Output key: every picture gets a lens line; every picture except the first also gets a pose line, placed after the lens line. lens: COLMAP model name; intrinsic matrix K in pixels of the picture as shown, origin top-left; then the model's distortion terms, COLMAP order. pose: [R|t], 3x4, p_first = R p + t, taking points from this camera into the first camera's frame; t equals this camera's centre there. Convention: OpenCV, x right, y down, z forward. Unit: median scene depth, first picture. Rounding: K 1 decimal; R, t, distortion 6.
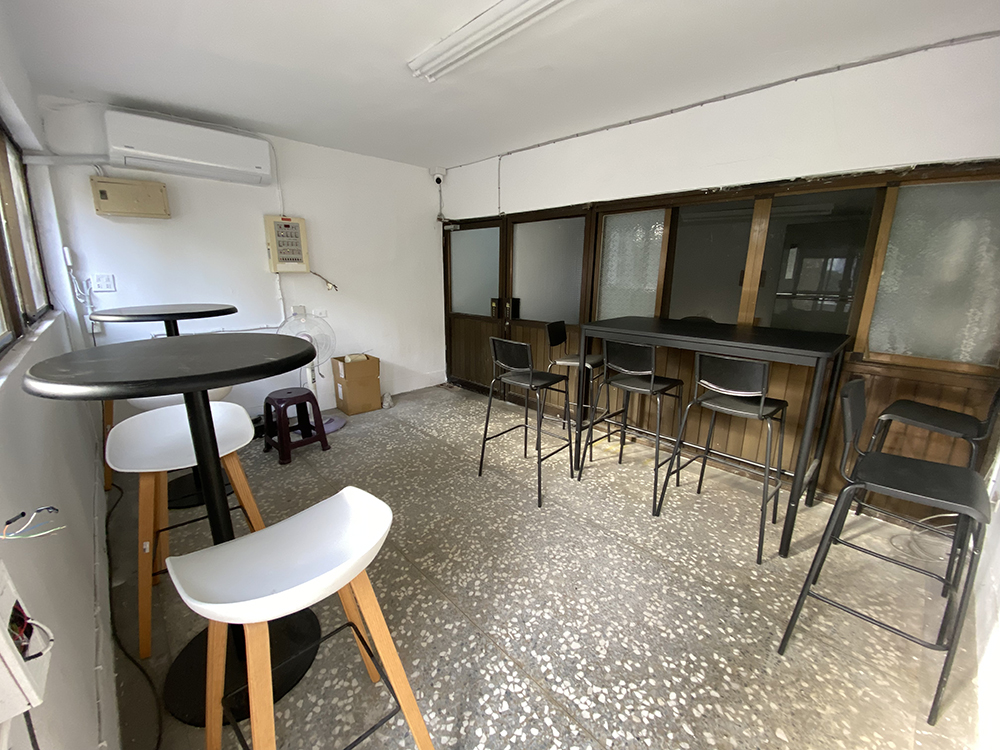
lens RADIAL K [[403.9, 0, 500.0], [0, 403.9, 375.0], [0, 0, 1]] dist [0.042174, -0.037340]
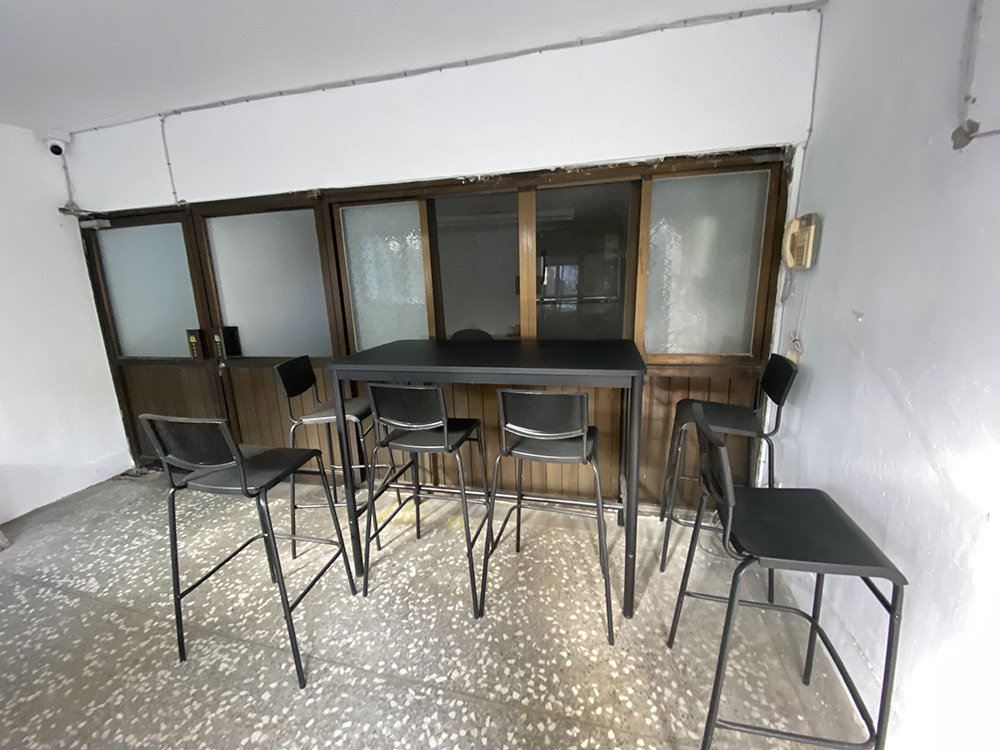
lens RADIAL K [[410.0, 0, 497.1], [0, 410.0, 366.8], [0, 0, 1]] dist [0.001655, -0.012358]
pose [[0.854078, -0.146971, 0.498950, 0.093920], [0.168903, 0.985632, 0.001208, -0.068204], [-0.491958, 0.083242, 0.866630, 0.267167]]
